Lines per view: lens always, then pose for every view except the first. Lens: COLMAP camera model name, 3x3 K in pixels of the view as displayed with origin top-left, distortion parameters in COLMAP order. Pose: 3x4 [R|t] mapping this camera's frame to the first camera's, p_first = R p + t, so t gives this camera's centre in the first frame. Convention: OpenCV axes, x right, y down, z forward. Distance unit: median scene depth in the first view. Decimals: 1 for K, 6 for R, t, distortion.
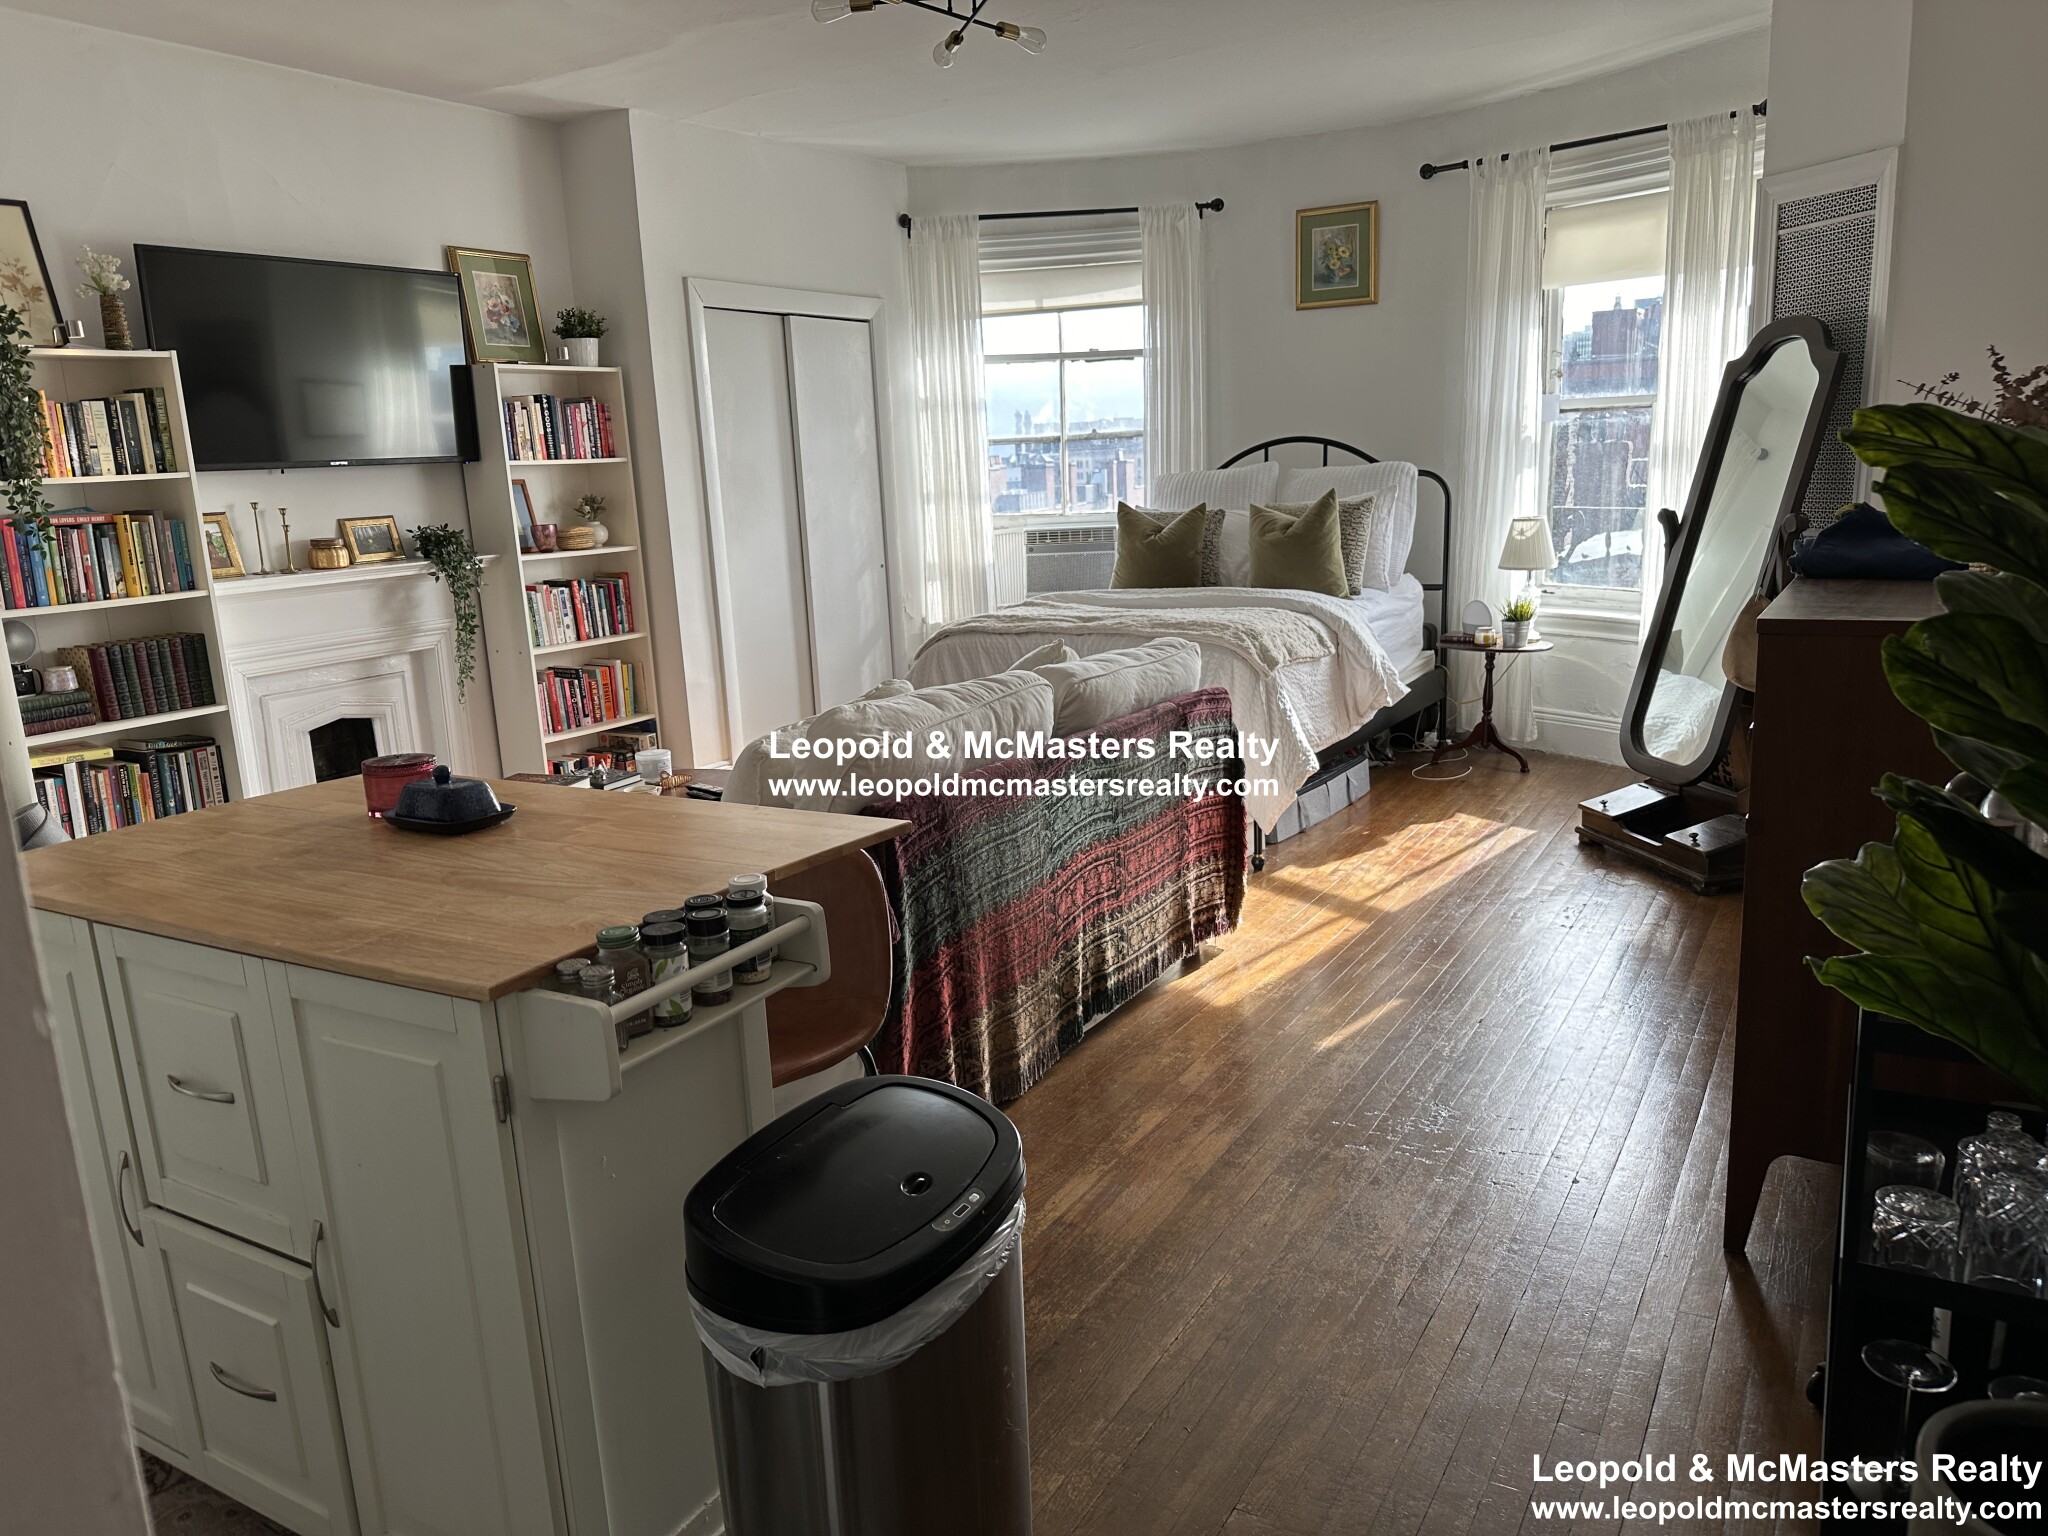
lens RADIAL K [[1438.9, 0, 1024.0], [0, 1438.9, 768.0], [0, 0, 1]] dist [0.118658, -0.174344]
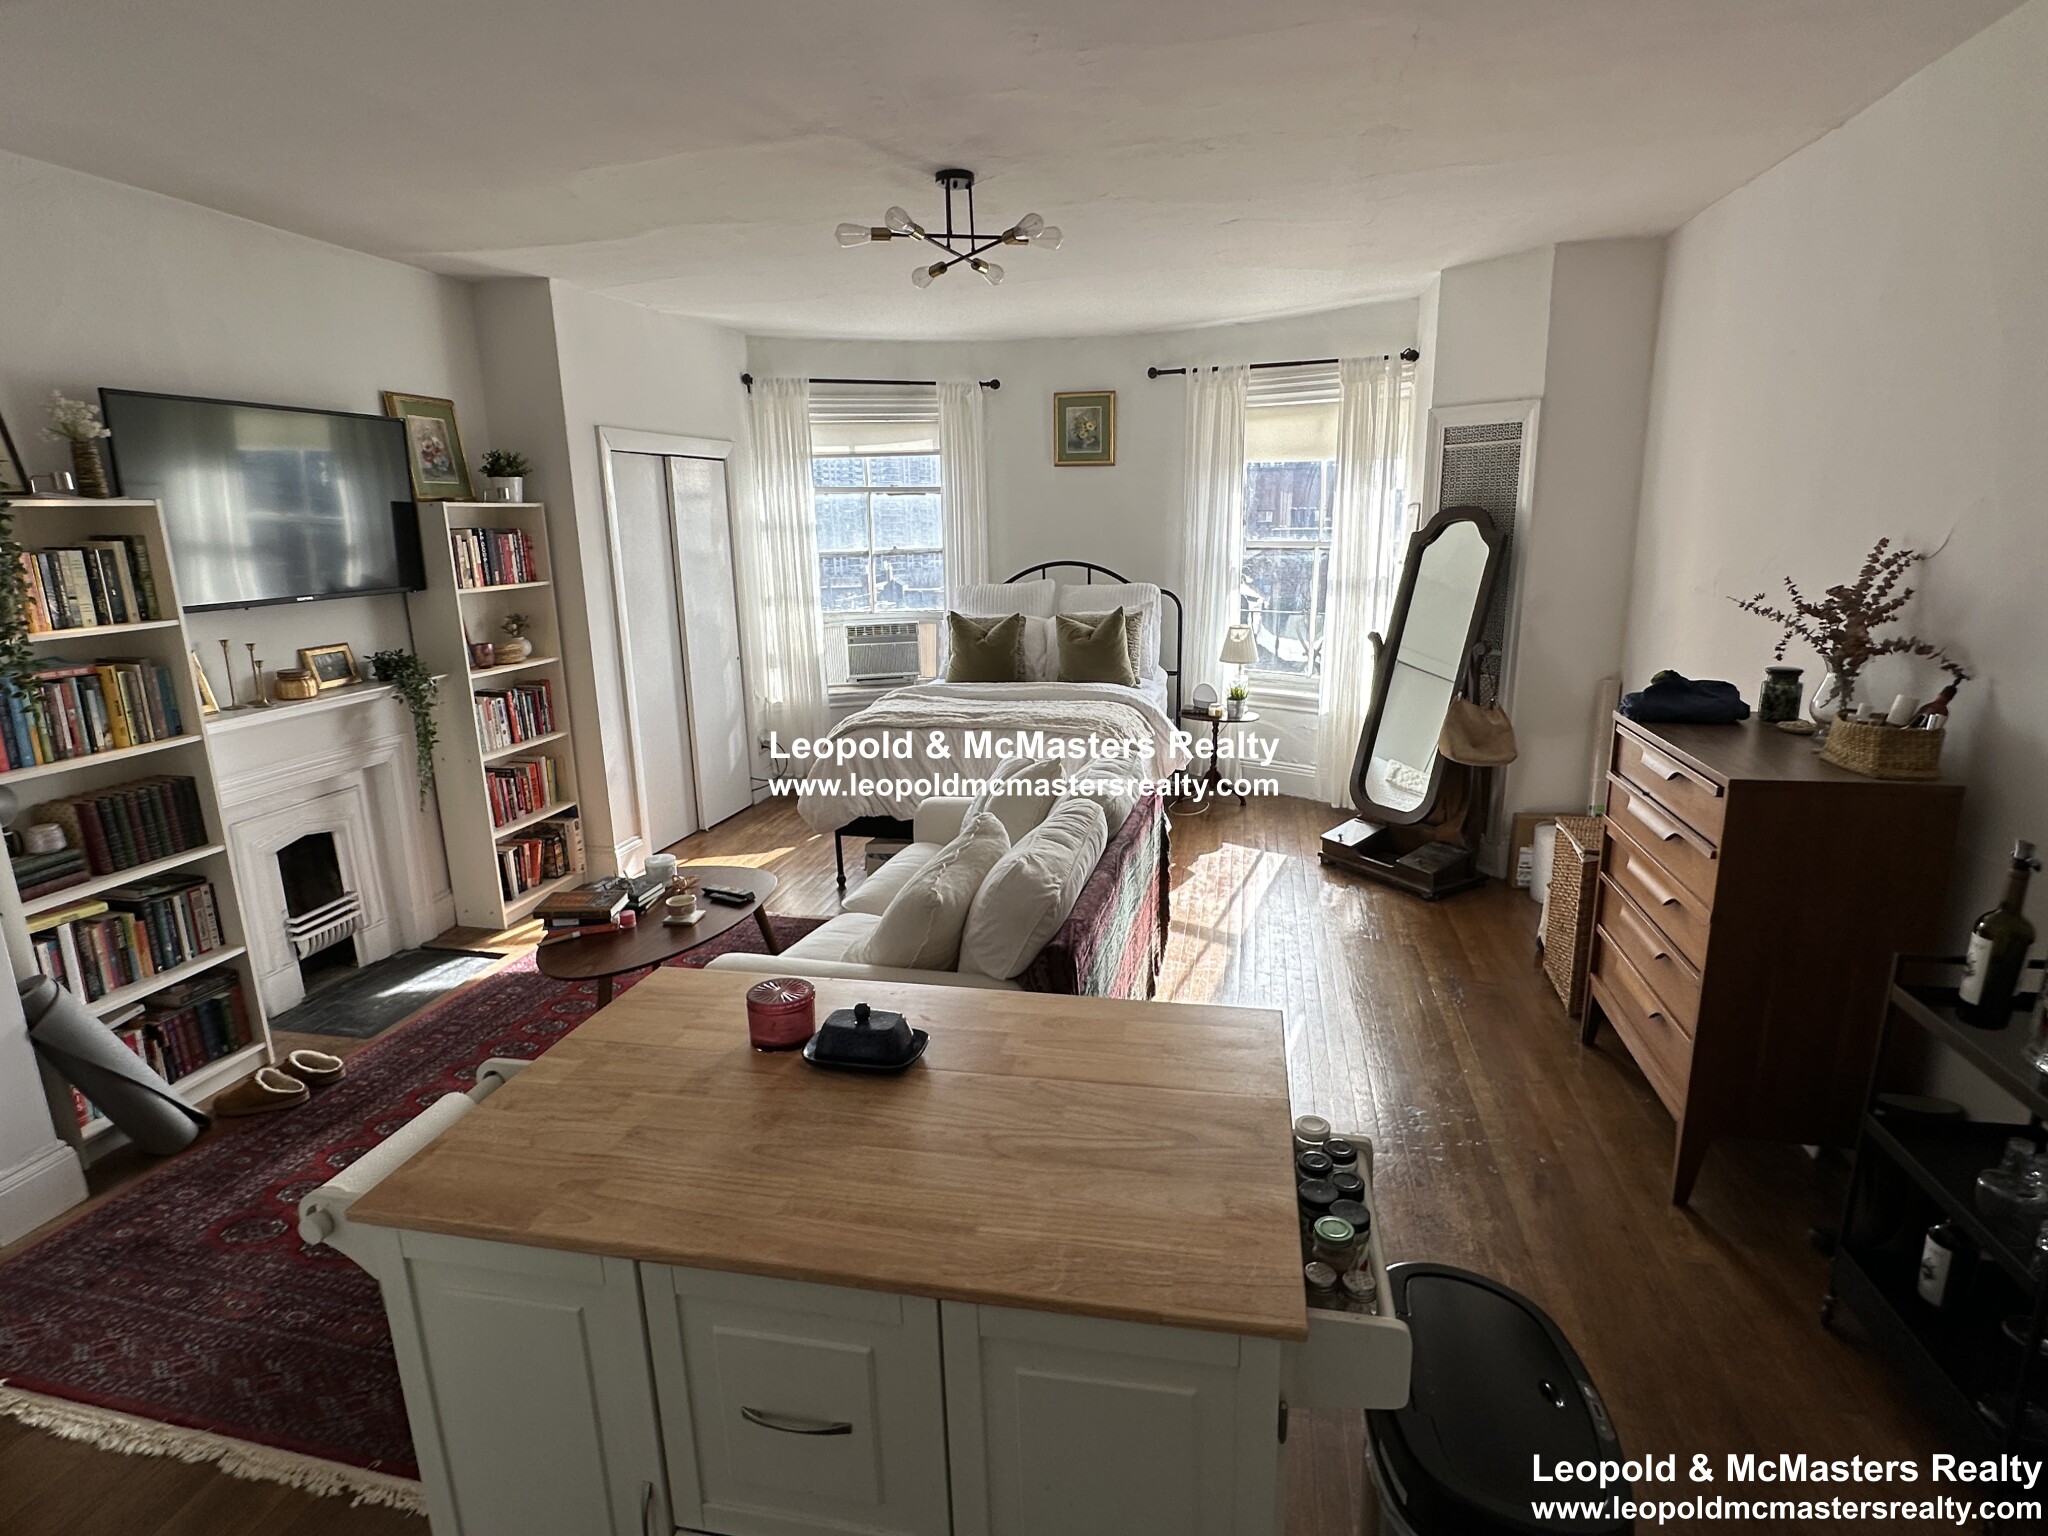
lens RADIAL K [[1062.9, 0, 1024.0], [0, 1062.9, 768.0], [0, 0, 1]] dist [0.000555, -0.001422]
pose [[0.946186, -0.049879, 0.319756, -0.197998], [0.046107, 0.998749, 0.019363, -0.067140], [-0.320321, -0.003578, 0.947302, 0.095835]]
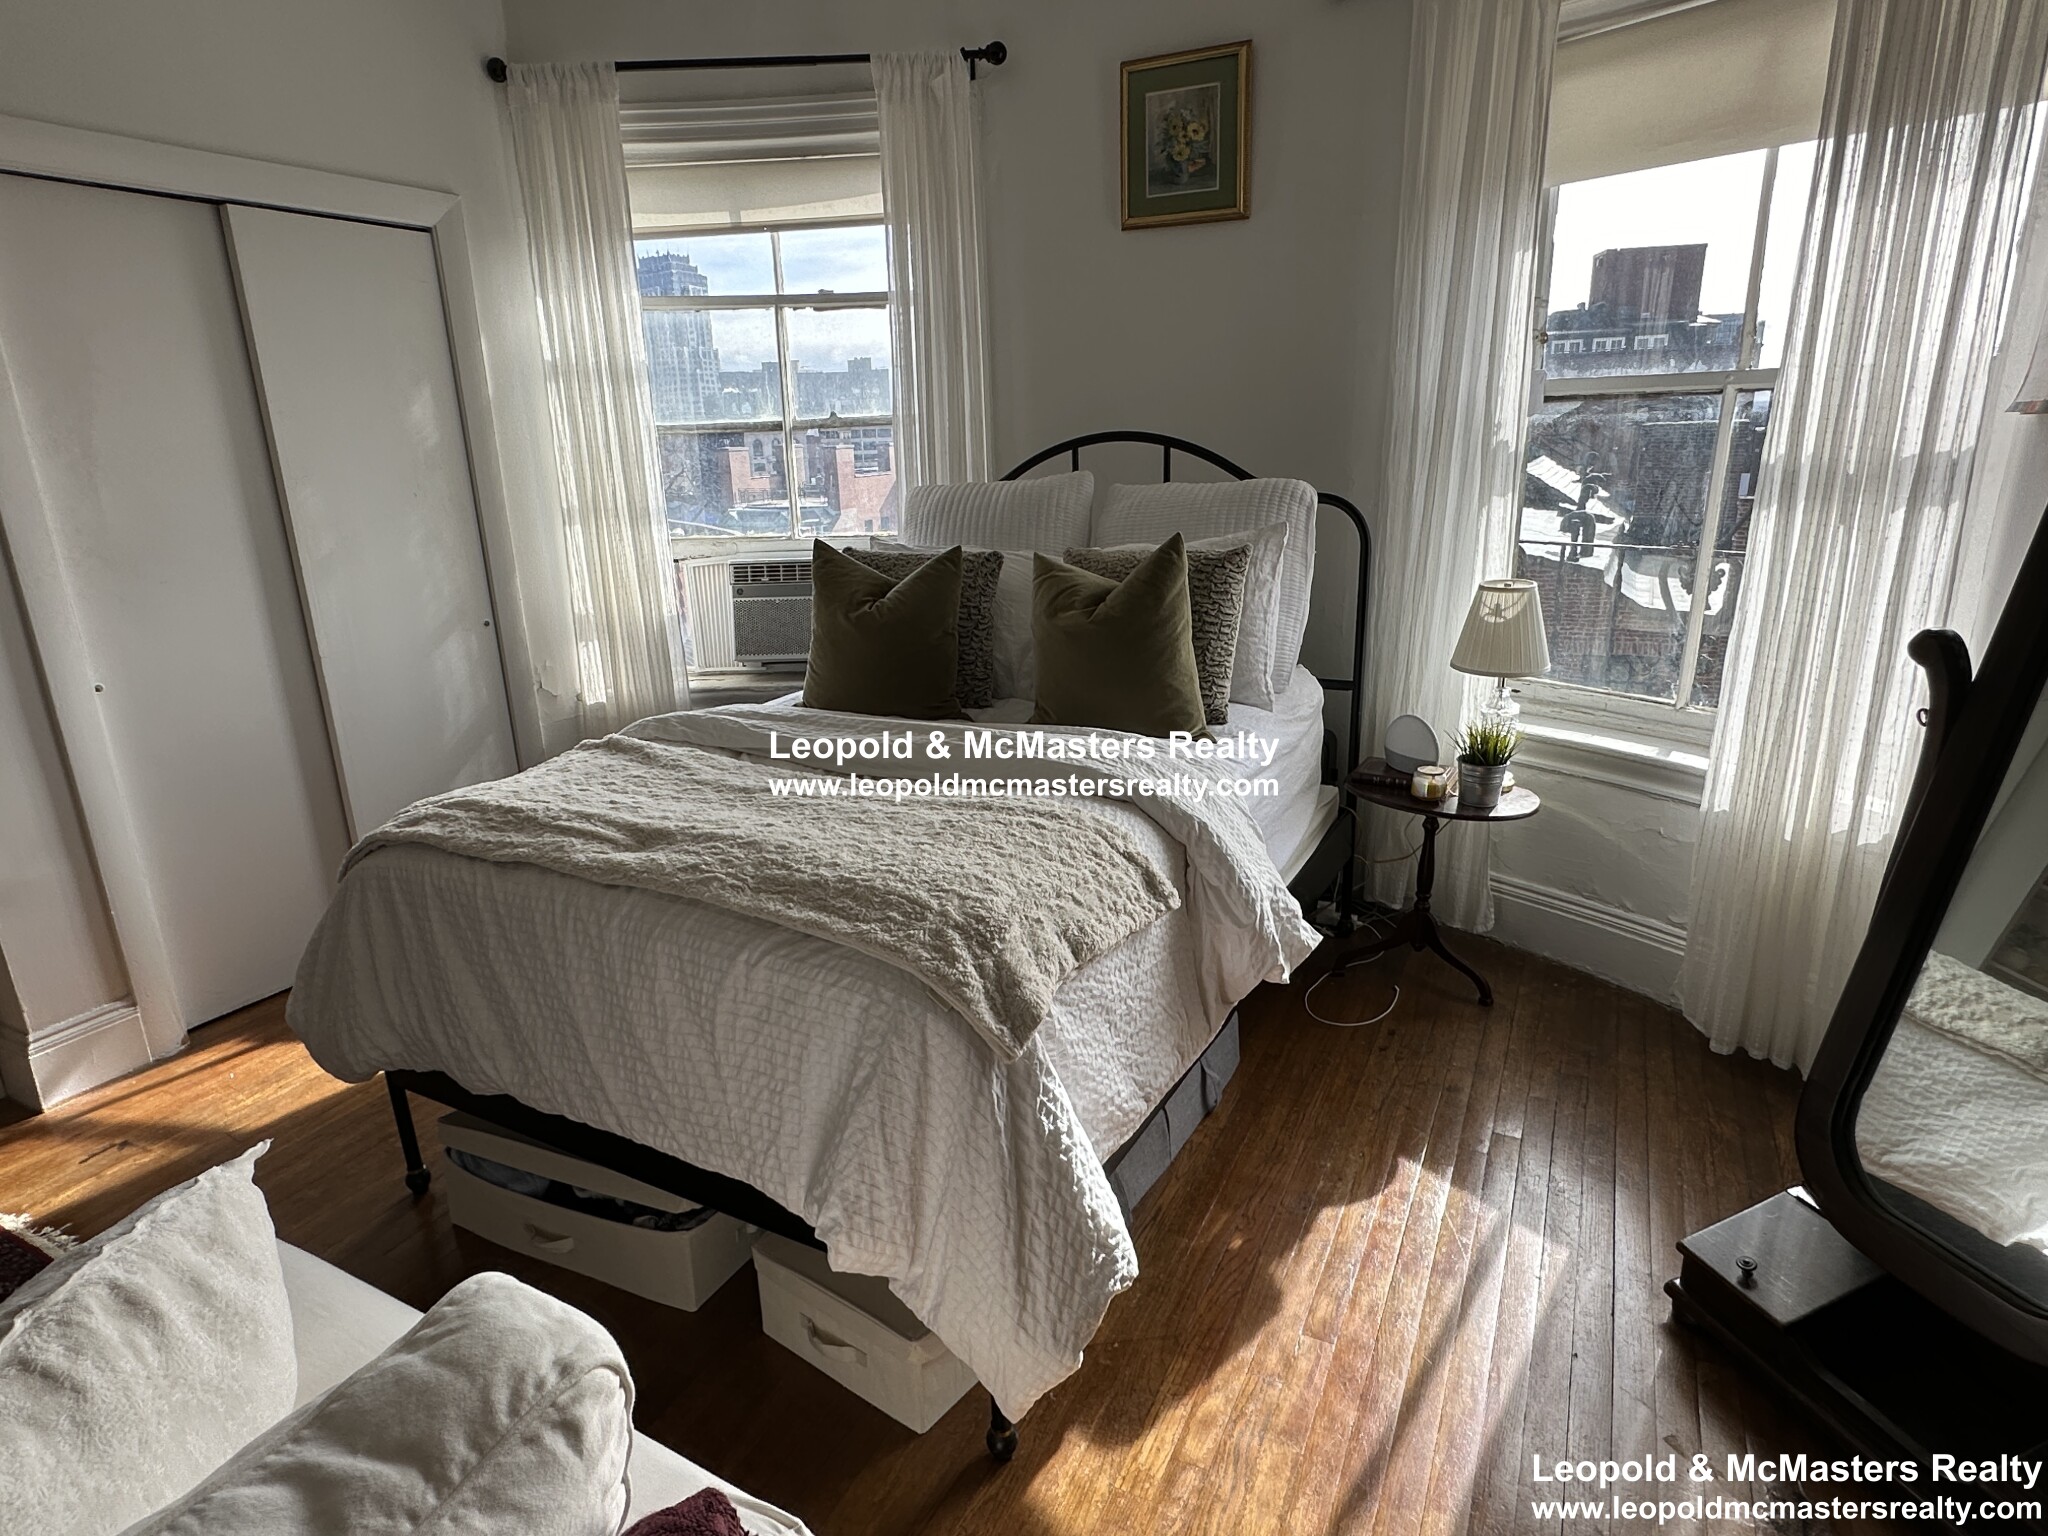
lens RADIAL K [[1141.3, 0, 1024.0], [0, 1141.3, 768.0], [0, 0, 1]] dist [-0.001111, -0.000178]
pose [[0.997336, -0.007879, 0.072512, 0.126275], [0.002539, 0.997296, 0.073440, -0.139104], [-0.072894, -0.073060, 0.994660, 0.584413]]
